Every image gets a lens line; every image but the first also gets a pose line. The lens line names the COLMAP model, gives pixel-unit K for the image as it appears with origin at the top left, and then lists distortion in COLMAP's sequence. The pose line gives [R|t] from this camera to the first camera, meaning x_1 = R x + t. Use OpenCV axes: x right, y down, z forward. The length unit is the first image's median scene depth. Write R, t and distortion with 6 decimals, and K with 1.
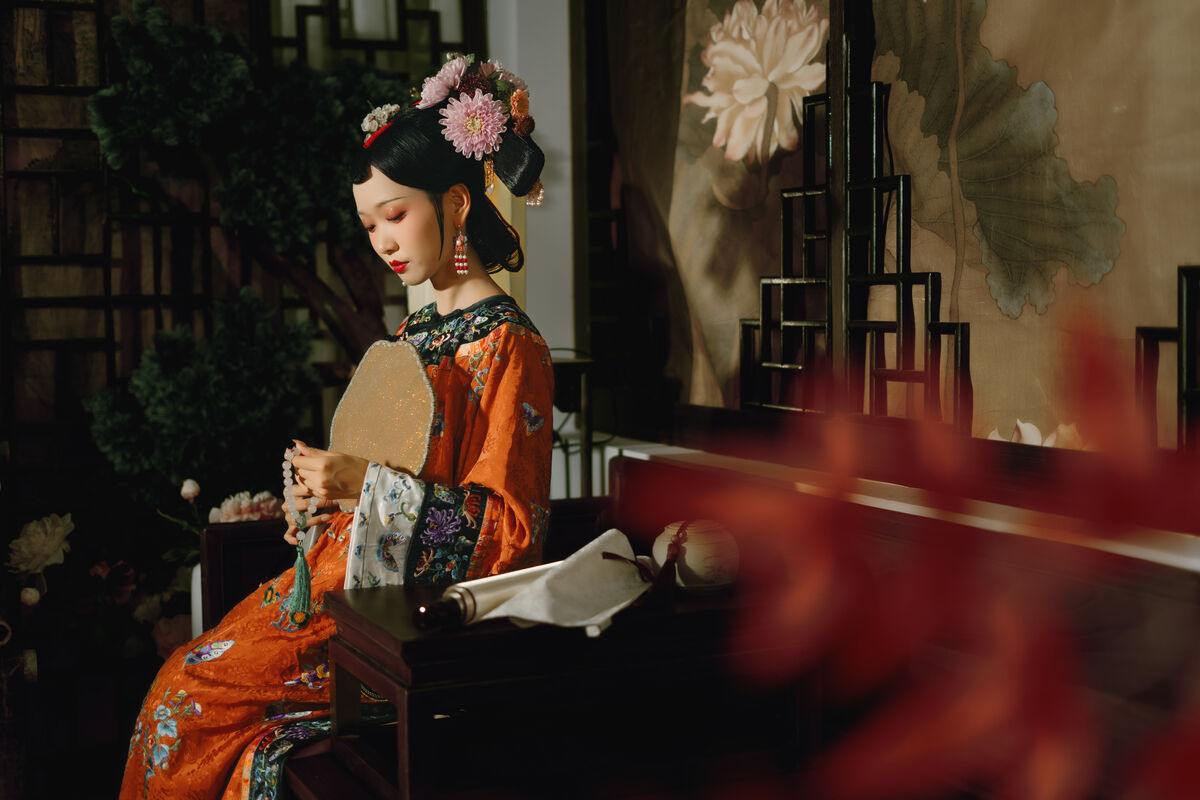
lens RADIAL K [[1717.4, 0, 600.0], [0, 1717.4, 400.0], [0, 0, 1]] dist [-0.009704, 0.024146]
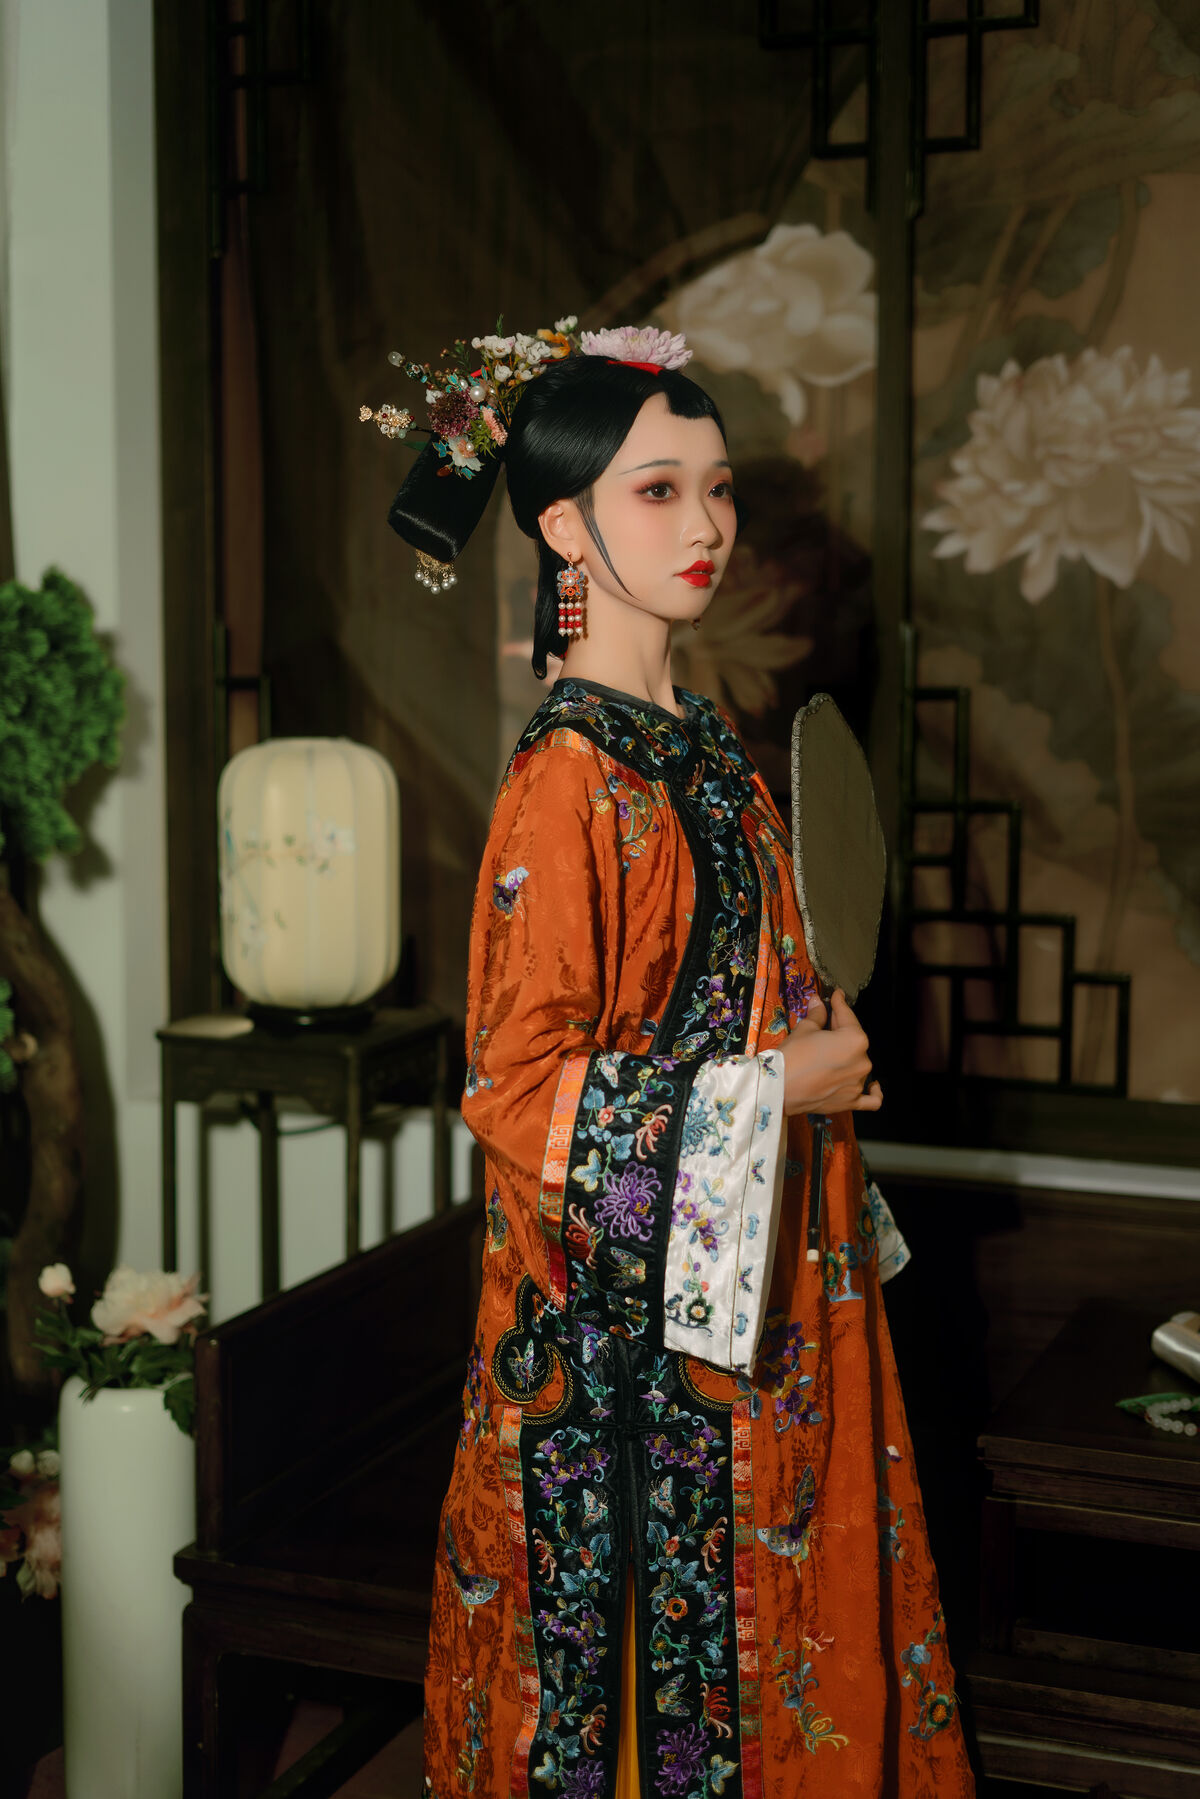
lens RADIAL K [[2553.1, 0, 600.0], [0, 2553.1, 899.5], [0, 0, 1]] dist [-0.021561, -0.026075]
pose [[0.701075, -0.061940, 0.710393, -0.725618], [0.031146, 0.997930, 0.056273, -0.130342], [-0.712407, -0.017325, 0.701552, 0.197318]]
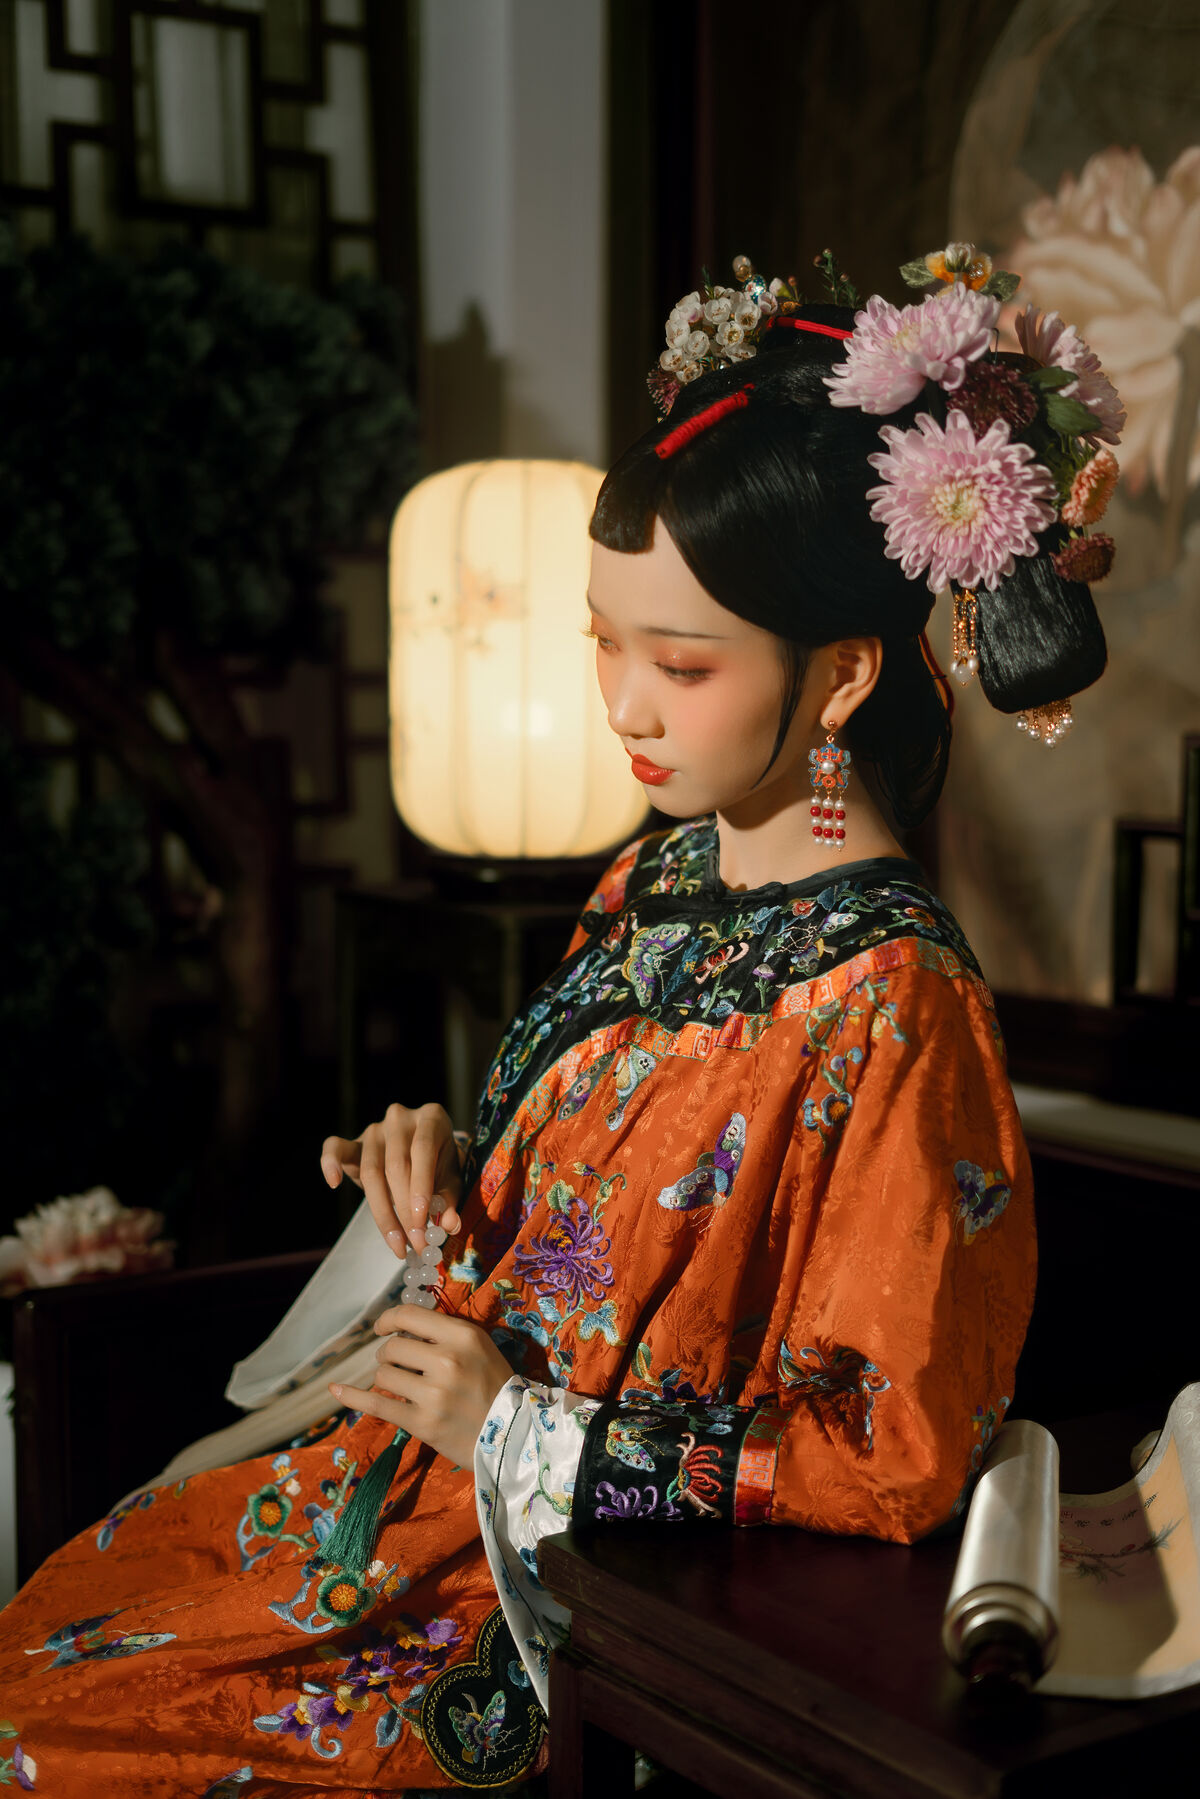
lens RADIAL K [[2601.2, 0, 600.0], [0, 2601.2, 899.5], [0, 0, 1]] dist [0.006053, -0.144890]
pose [[0.978075, 0.001217, 0.208249, -0.204765], [-0.006844, 0.999631, 0.026301, -0.040476], [-0.208140, -0.027149, 0.977722, 0.303024]]
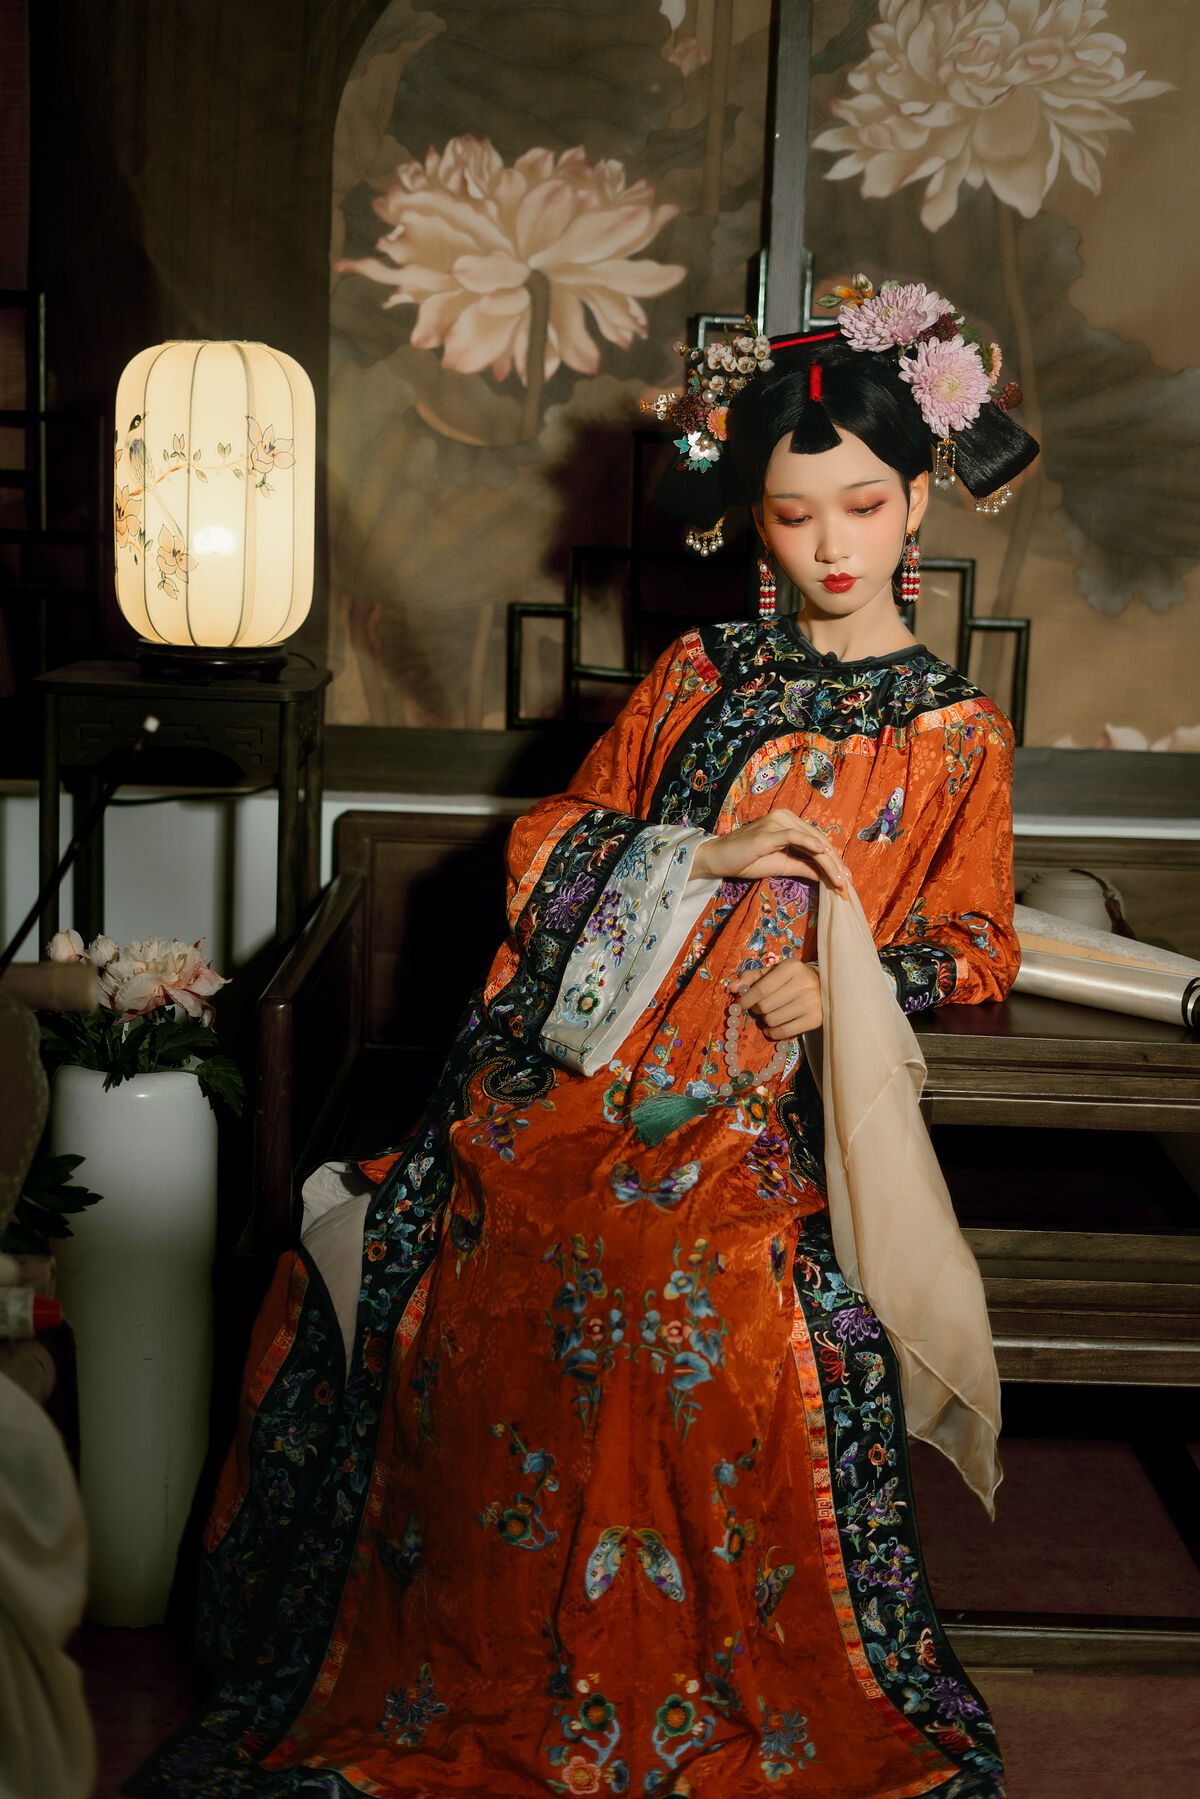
lens RADIAL K [[2617.4, 0, 591.8], [0, 2617.4, 896.6], [0, 0, 1]] dist [-0.000584, 0.004429]
pose [[0.408735, -0.125104, 0.904038, -0.869337], [0.020097, 0.991554, 0.128128, -0.062446], [-0.912432, -0.034202, 0.407797, 0.501674]]
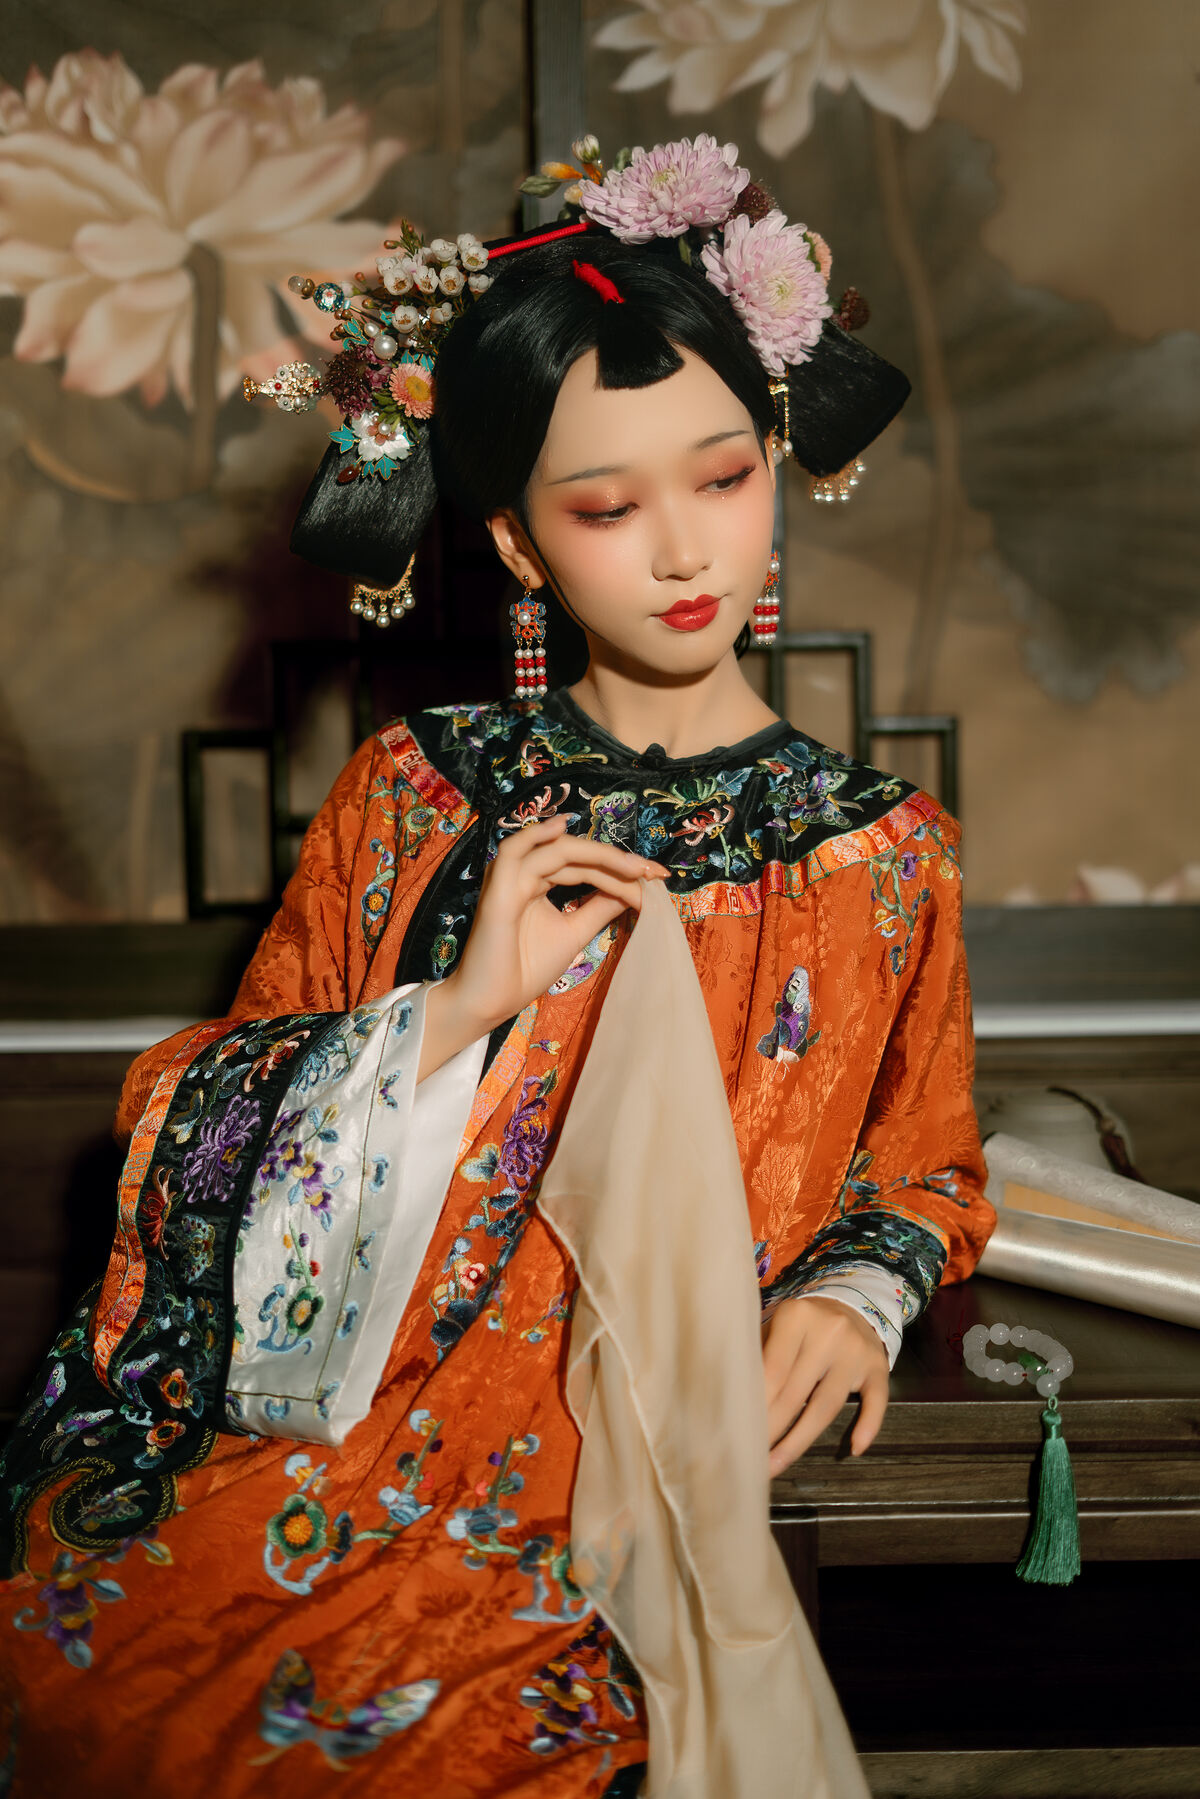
lens RADIAL K [[2574.7, 0, 600.0], [0, 2574.7, 899.5], [0, 0, 1]] dist [-0.009704, 0.024146]
pose [[0.392728, -0.064991, 0.917356, -0.512257], [0.068998, 0.996771, 0.041078, -0.020799], [-0.917063, 0.047163, 0.395944, 0.589014]]
